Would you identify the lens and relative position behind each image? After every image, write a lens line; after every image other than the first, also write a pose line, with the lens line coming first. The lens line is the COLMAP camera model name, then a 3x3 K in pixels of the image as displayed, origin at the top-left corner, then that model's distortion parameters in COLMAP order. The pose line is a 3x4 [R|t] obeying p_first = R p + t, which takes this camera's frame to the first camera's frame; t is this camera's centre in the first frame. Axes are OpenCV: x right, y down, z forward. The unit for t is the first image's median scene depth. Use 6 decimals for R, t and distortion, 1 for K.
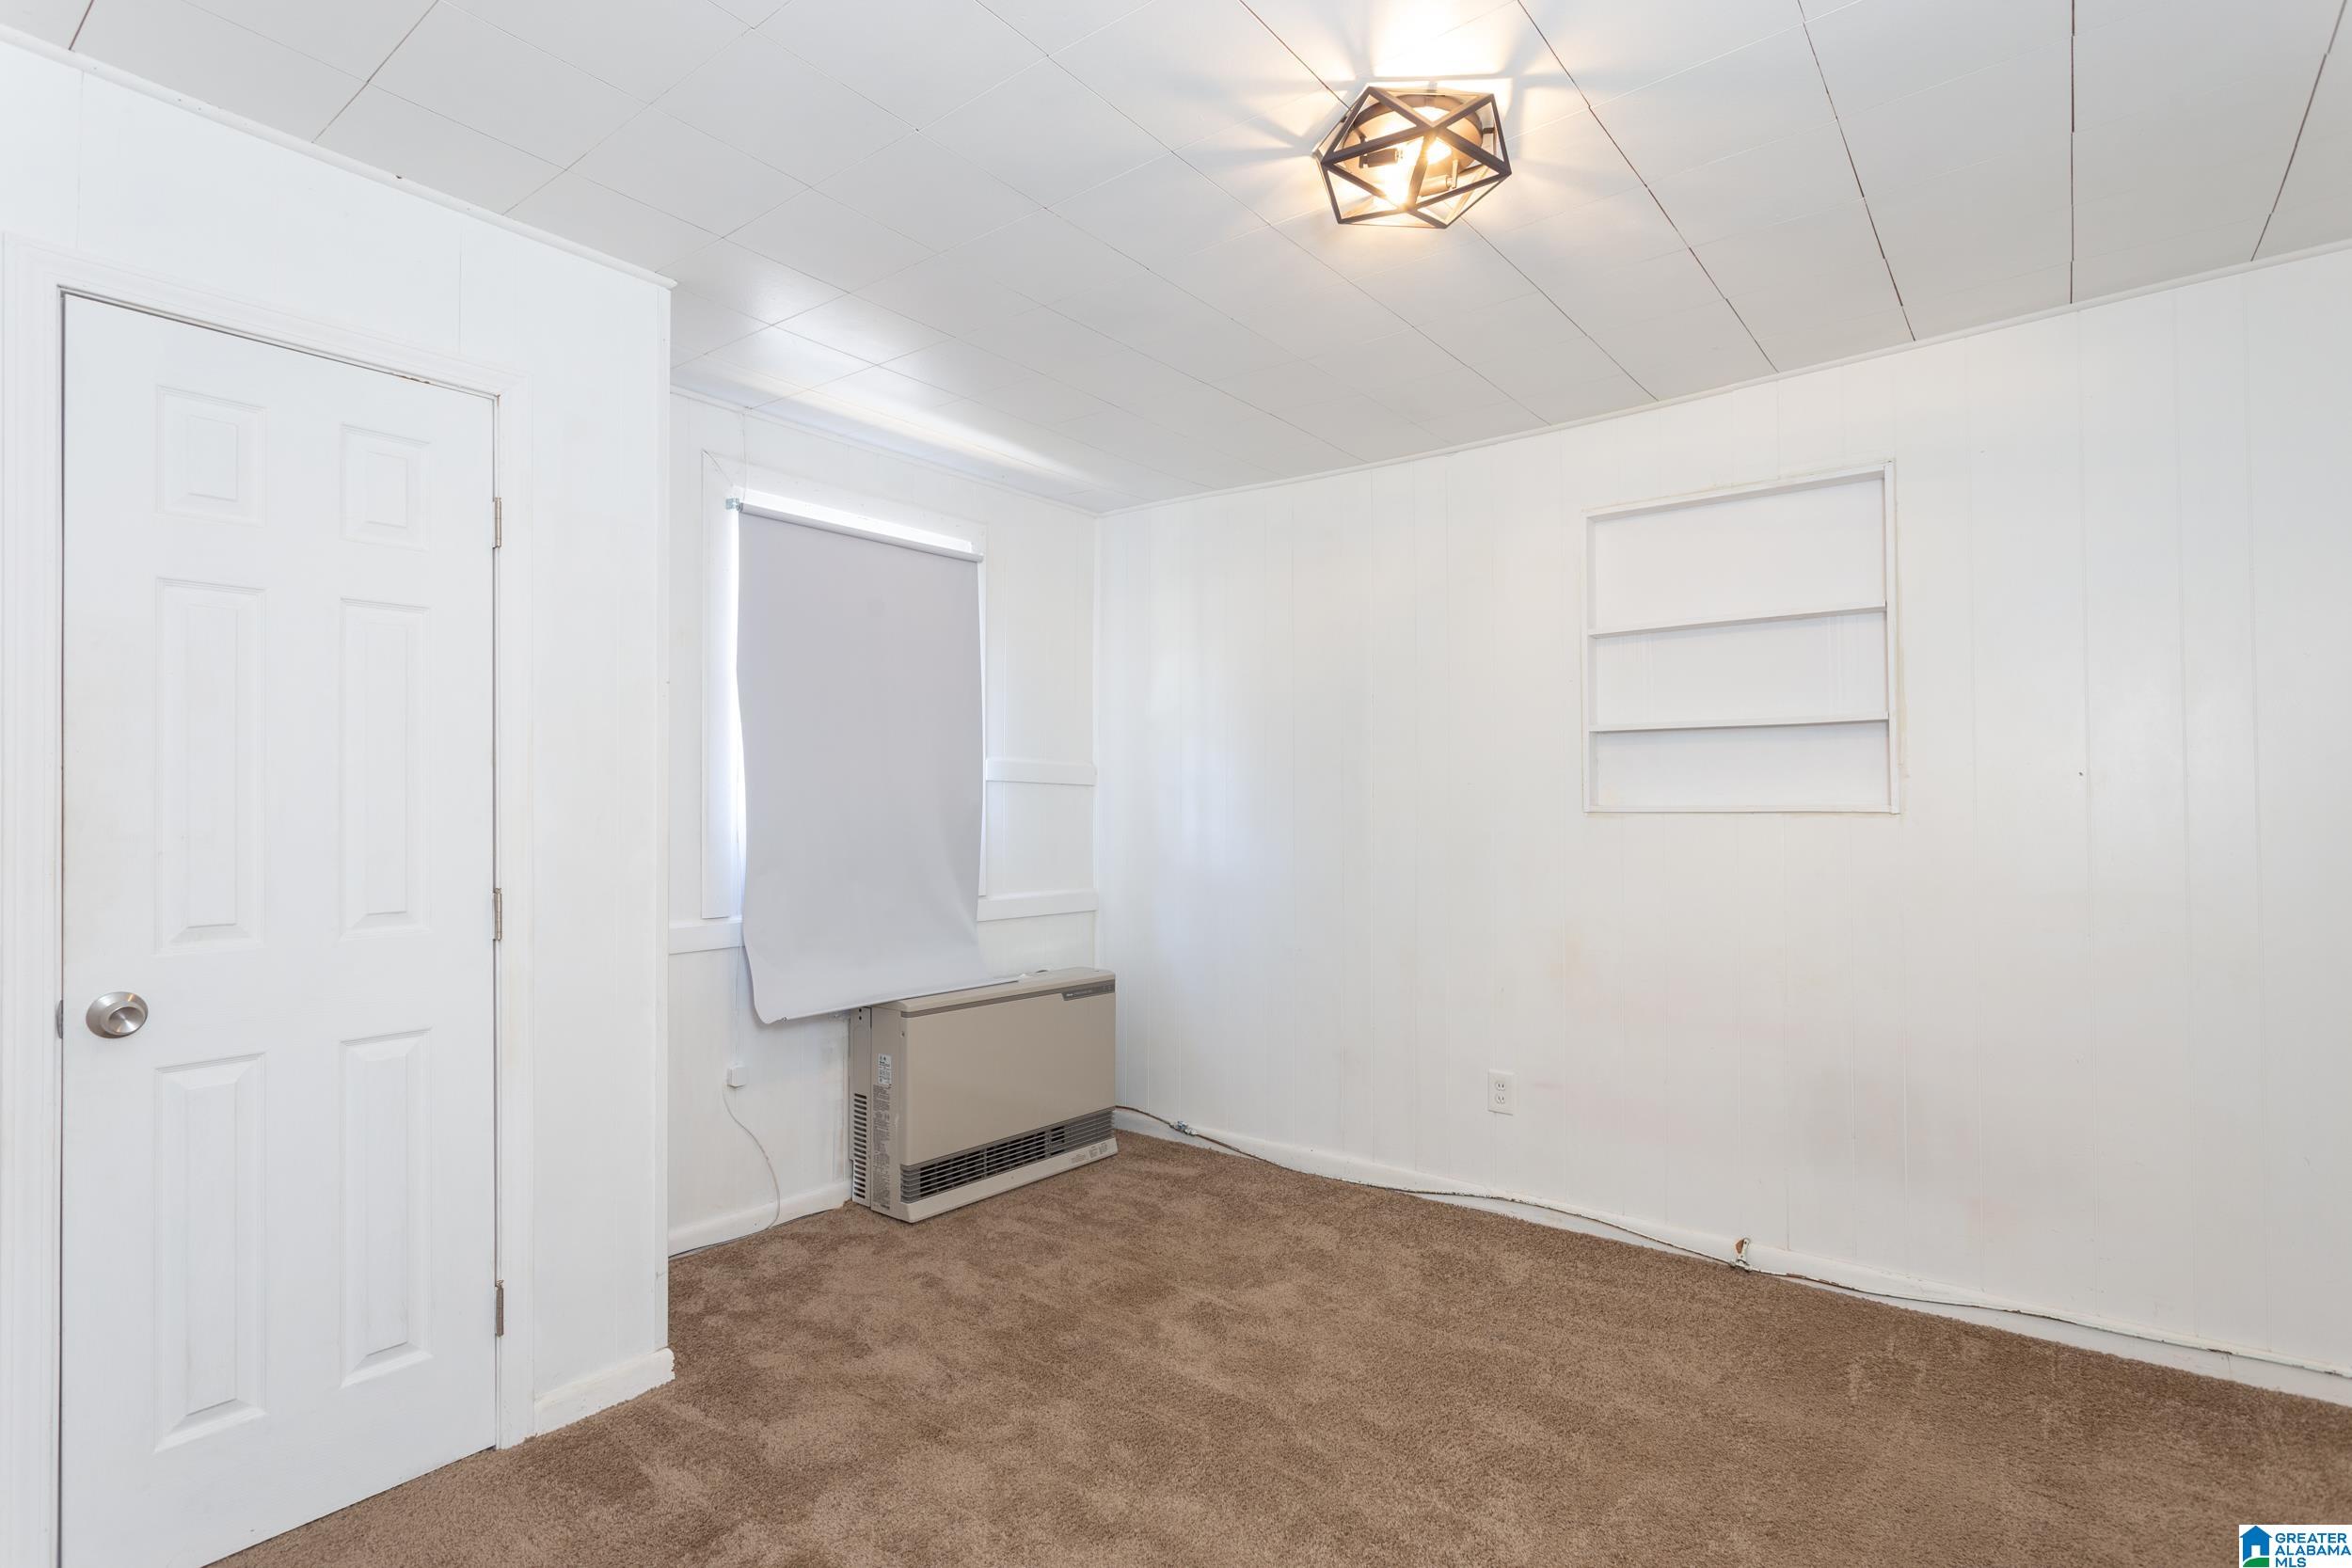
lens RADIAL K [[1157.3, 0, 1165.8], [0, 1157.3, 786.5], [0, 0, 1]] dist [-0.001898, -0.000398]
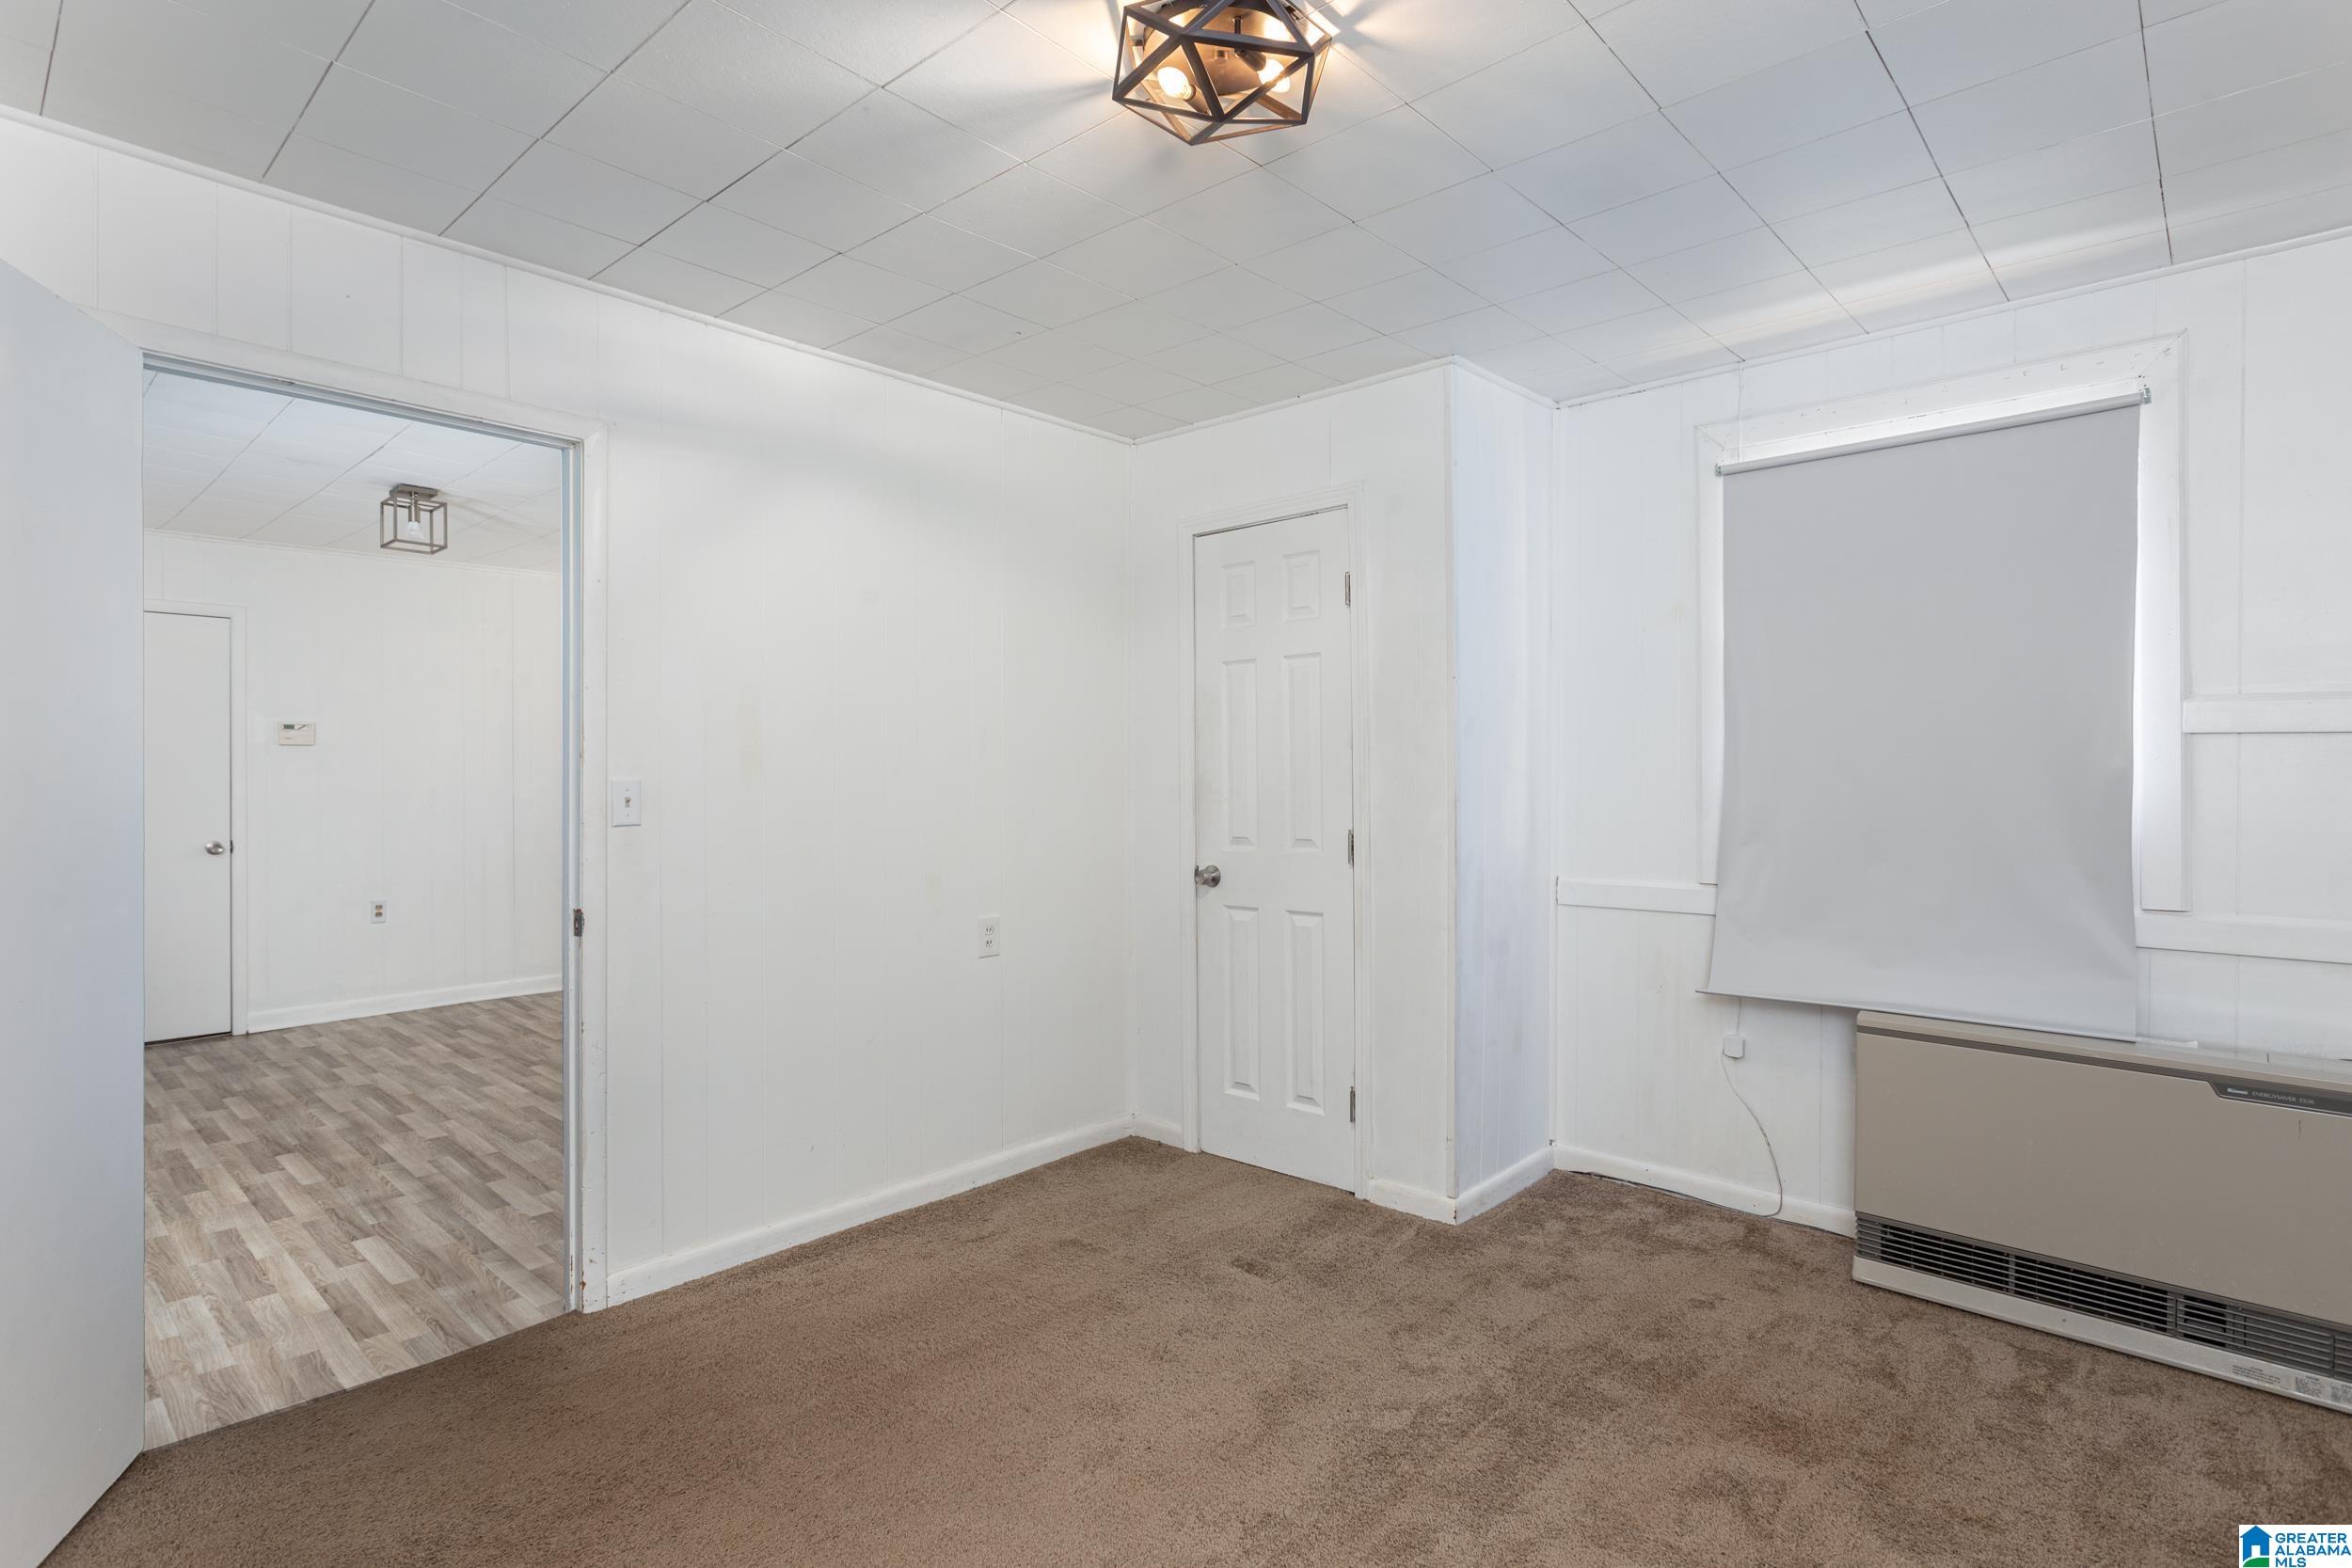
lens RADIAL K [[1157.3, 0, 1165.8], [0, 1157.3, 786.5], [0, 0, 1]] dist [-0.001898, -0.000398]
pose [[-0.075816, 0.014599, -0.997015, 0.684404], [0.022196, 0.999670, 0.012950, 0.003979], [0.996875, -0.021148, -0.076115, 0.625177]]
